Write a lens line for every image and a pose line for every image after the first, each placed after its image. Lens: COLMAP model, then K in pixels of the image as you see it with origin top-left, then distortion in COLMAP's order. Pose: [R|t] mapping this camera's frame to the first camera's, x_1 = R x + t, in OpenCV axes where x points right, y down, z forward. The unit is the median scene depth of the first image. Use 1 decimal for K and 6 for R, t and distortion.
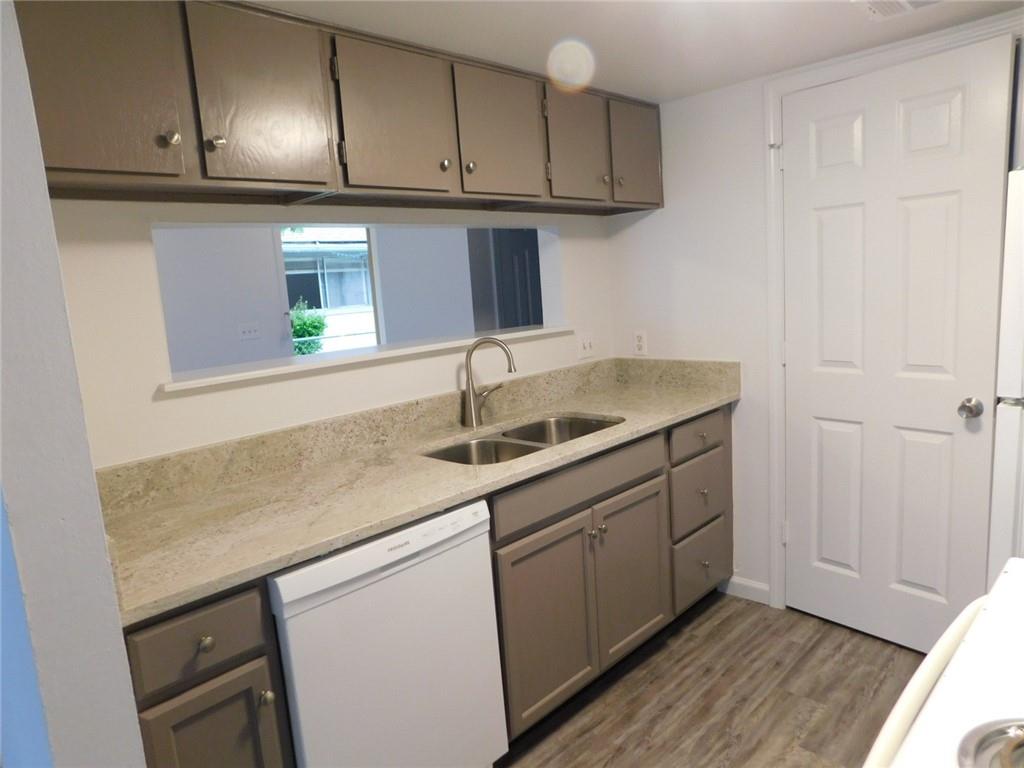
lens RADIAL K [[678.2, 0, 512.7], [0, 678.2, 384.1], [0, 0, 1]] dist [-0.028805, 0.021793]
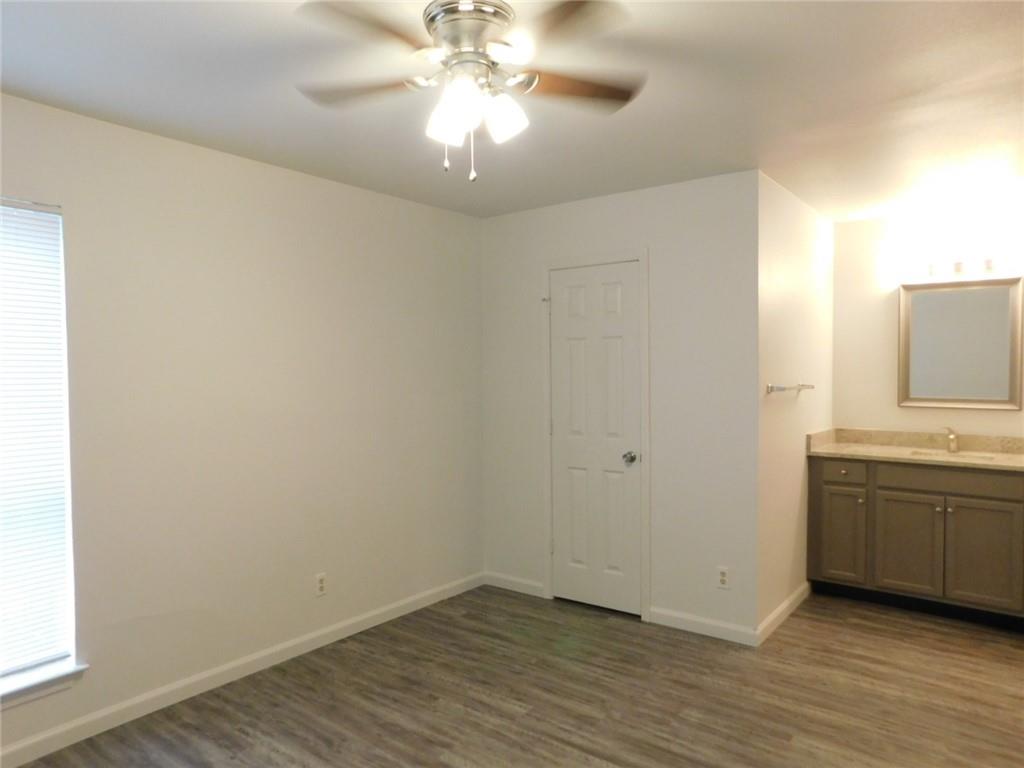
lens RADIAL K [[678.2, 0, 513.5], [0, 678.2, 384.4], [0, 0, 1]] dist [-0.028805, 0.021793]
pose [[0.988337, 0.055320, 0.141876, 0.093972], [-0.034623, 0.988914, -0.144399, 0.098580], [-0.148291, 0.137803, 0.979296, -0.621223]]
